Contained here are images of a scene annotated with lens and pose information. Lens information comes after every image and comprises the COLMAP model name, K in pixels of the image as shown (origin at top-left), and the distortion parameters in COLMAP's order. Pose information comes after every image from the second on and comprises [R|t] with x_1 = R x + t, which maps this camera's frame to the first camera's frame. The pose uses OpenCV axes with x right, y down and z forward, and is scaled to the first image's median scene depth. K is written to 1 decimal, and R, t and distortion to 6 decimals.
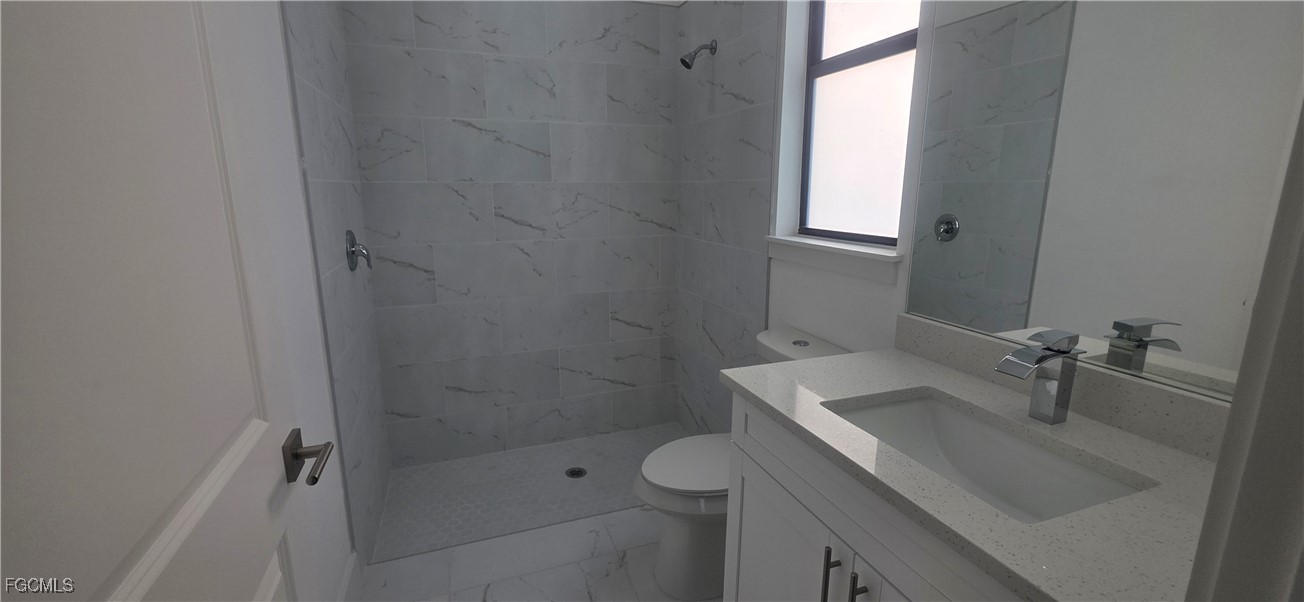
lens RADIAL K [[529.4, 0, 647.6], [0, 529.4, 305.8], [0, 0, 1]] dist [-0.012210, -0.000389]
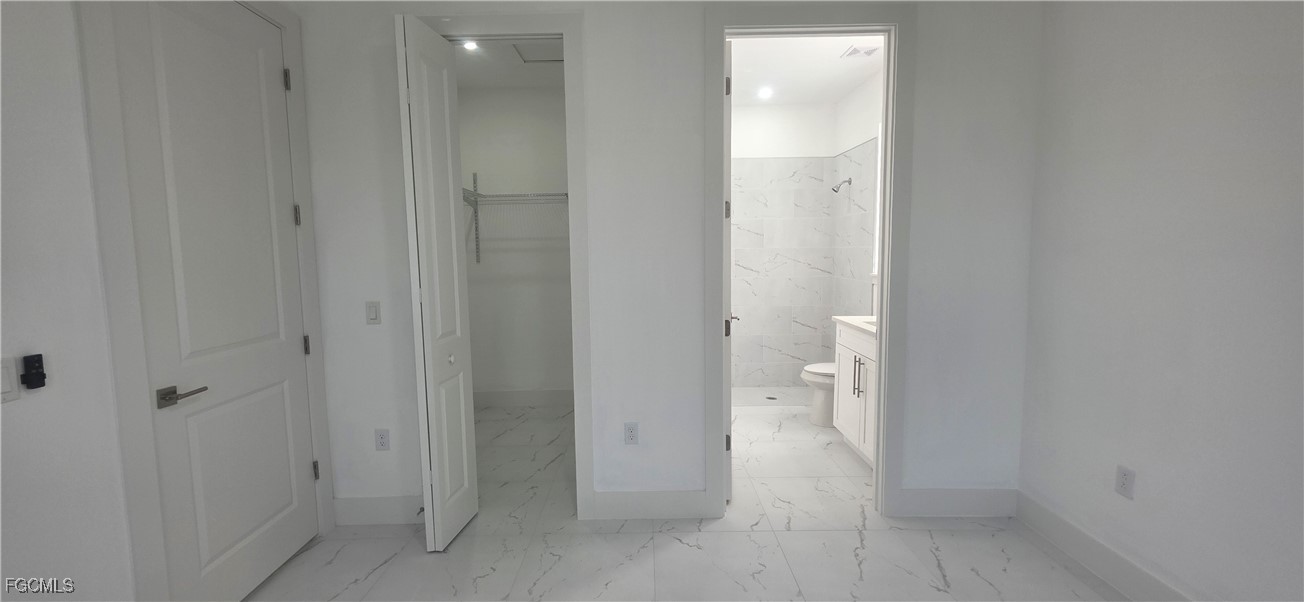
lens RADIAL K [[529.4, 0, 647.1], [0, 529.4, 296.3], [0, 0, 1]] dist [-0.012210, -0.000389]
pose [[0.943222, 0.019577, -0.331586, 0.069918], [-0.058701, 0.992374, -0.108389, 0.195760], [0.326935, 0.121699, 0.937178, -1.035554]]
